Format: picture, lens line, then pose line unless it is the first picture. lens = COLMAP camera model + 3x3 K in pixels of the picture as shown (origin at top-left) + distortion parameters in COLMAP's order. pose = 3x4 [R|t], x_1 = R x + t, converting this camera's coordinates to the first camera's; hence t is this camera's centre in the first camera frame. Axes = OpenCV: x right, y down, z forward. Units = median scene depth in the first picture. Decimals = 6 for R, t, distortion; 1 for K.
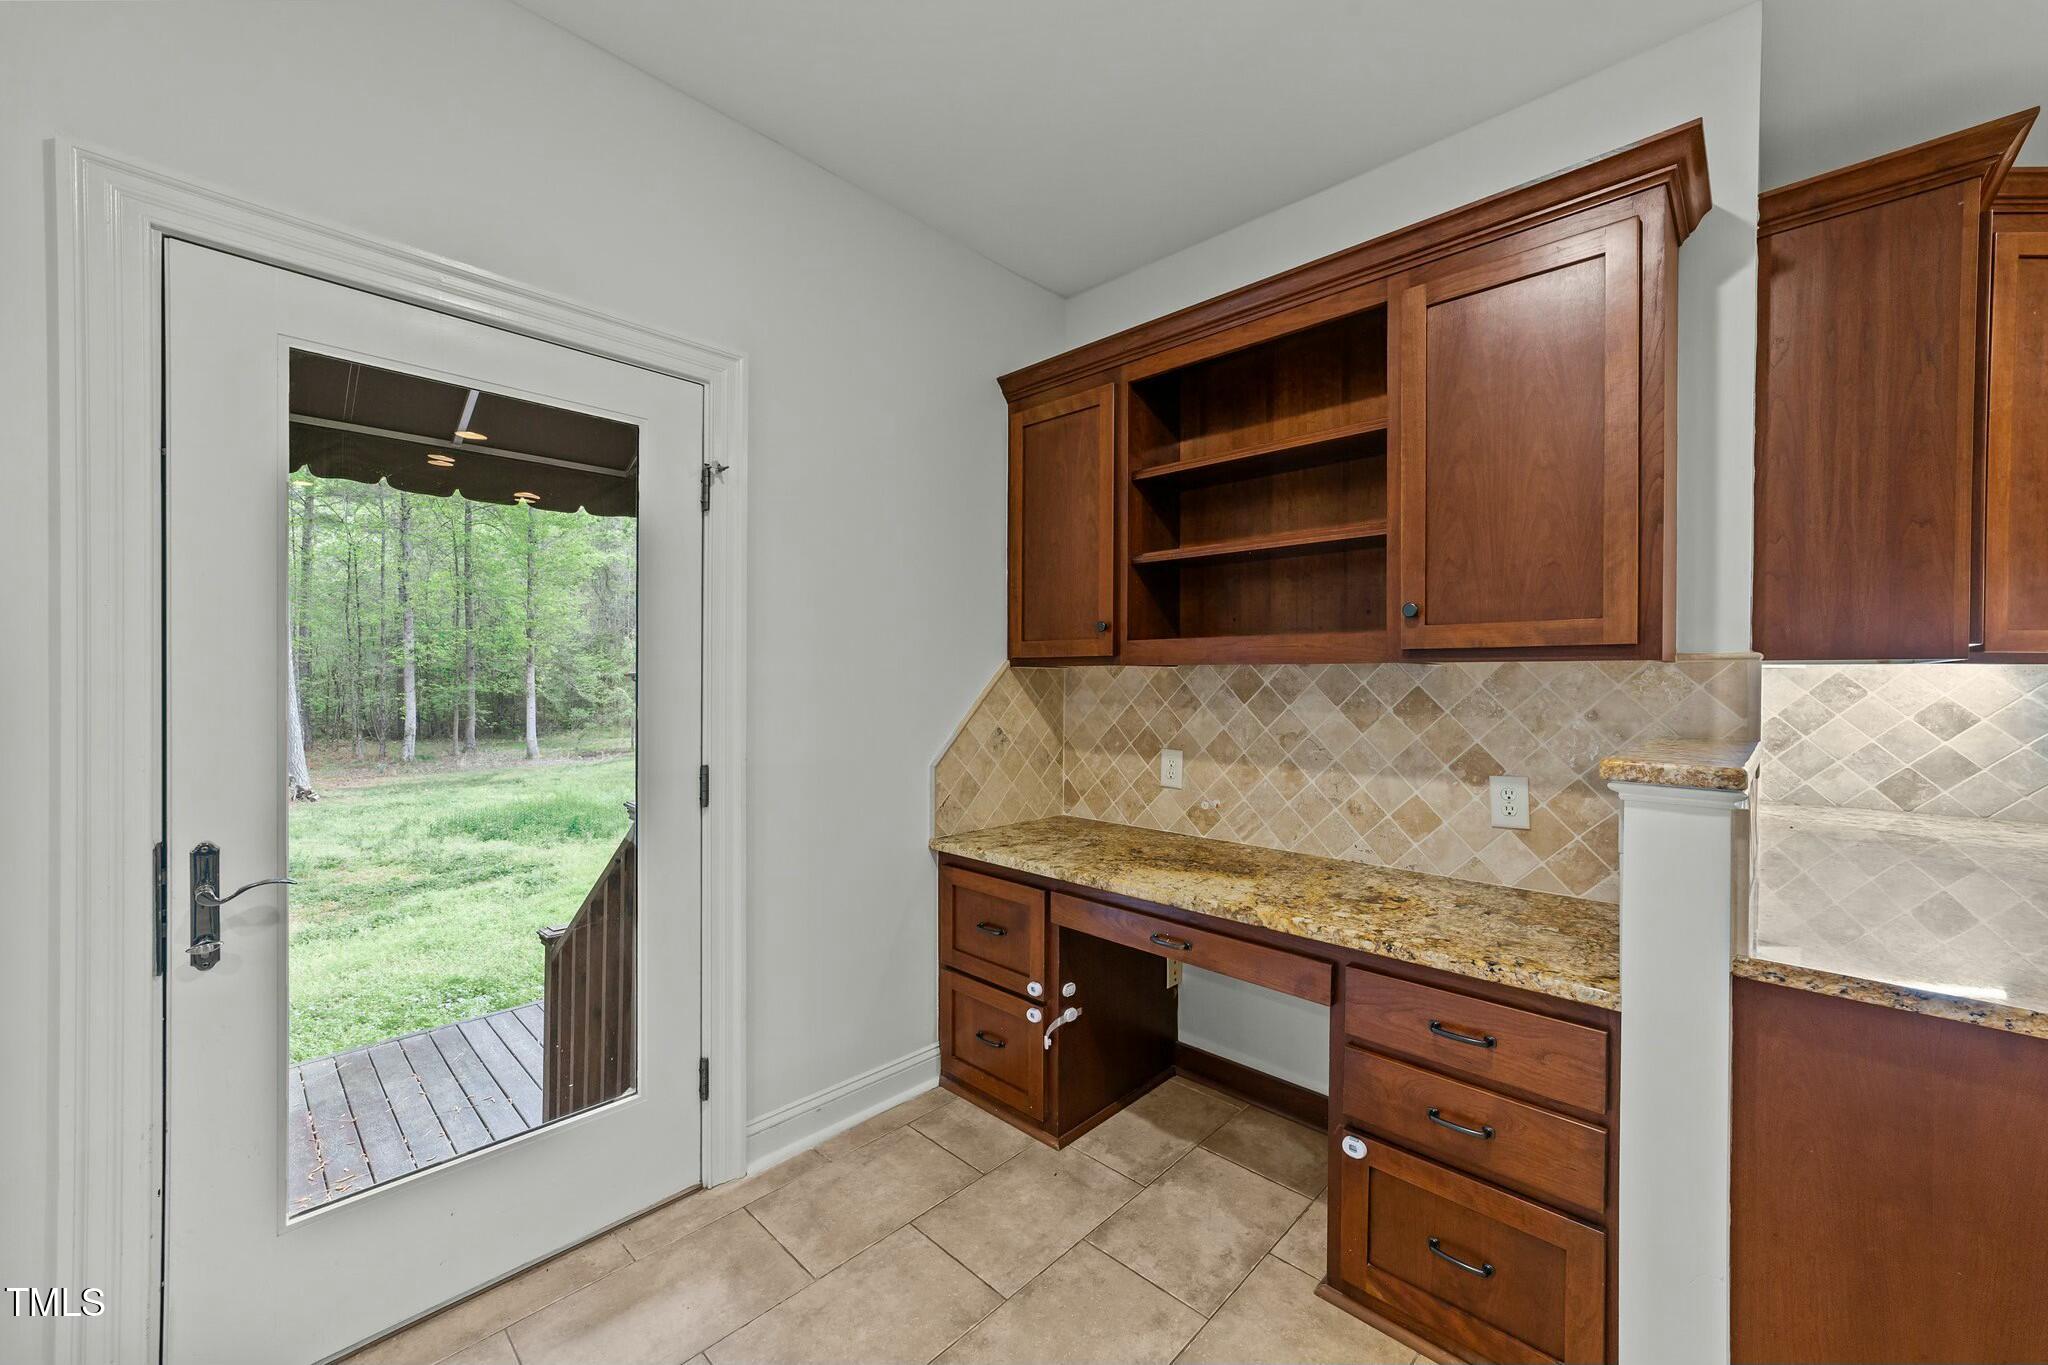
lens RADIAL K [[779.1, 0, 1032.8], [0, 779.1, 686.7], [0, 0, 1]] dist [-0.007791, 0.001176]
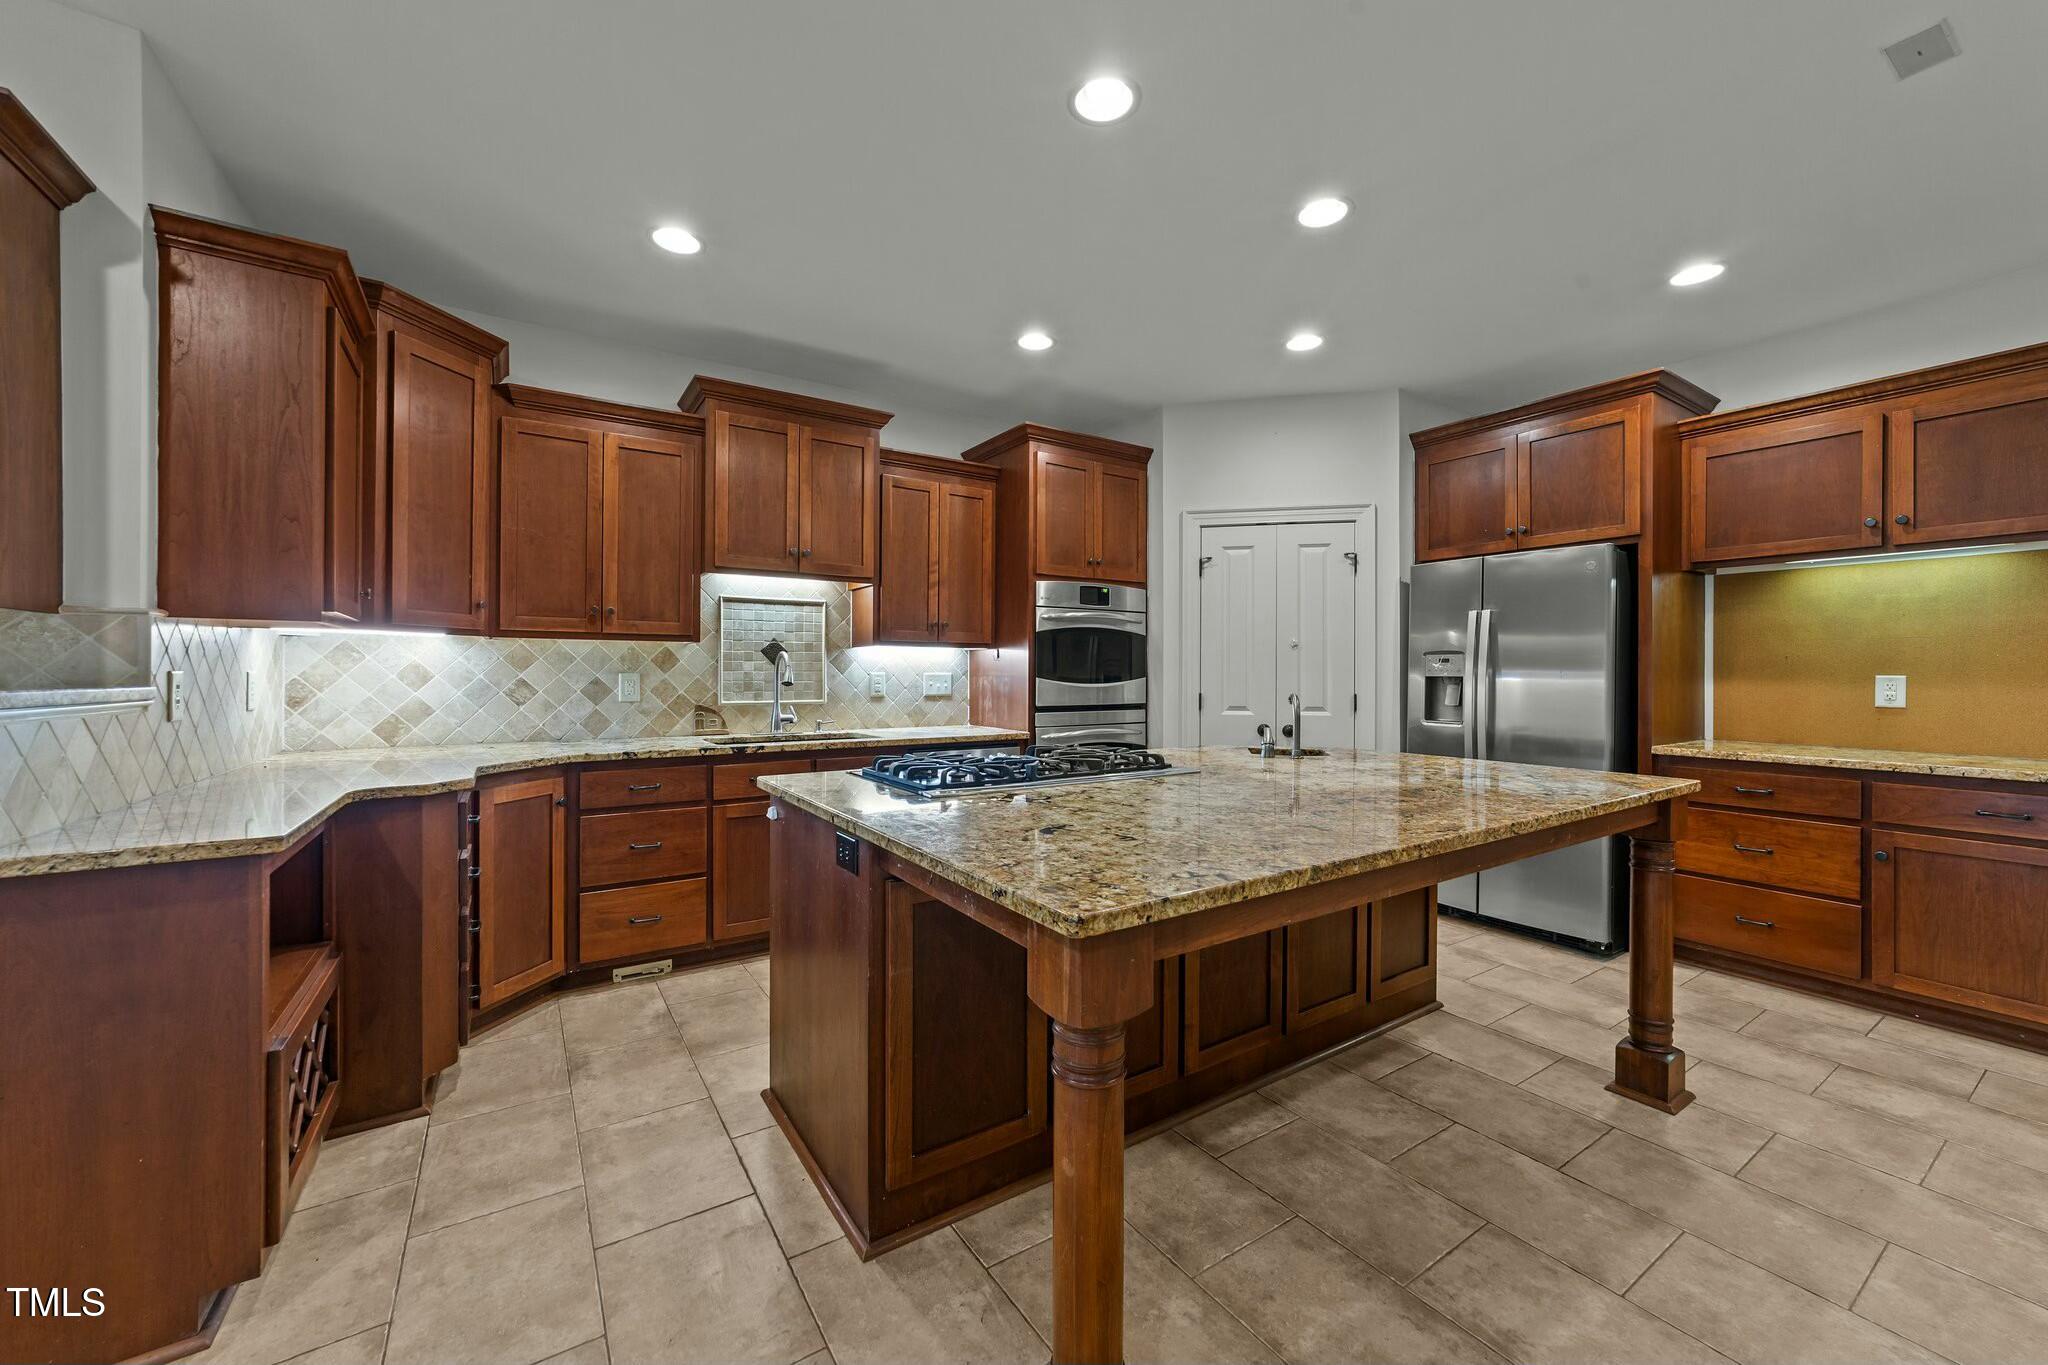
lens RADIAL K [[779.1, 0, 1030.8], [0, 779.1, 673.7], [0, 0, 1]] dist [-0.007791, 0.001176]
pose [[0.224070, -0.005271, 0.974559, 0.118120], [0.007782, 0.999963, 0.003619, 0.055060], [-0.974542, 0.006773, 0.224103, -0.492148]]
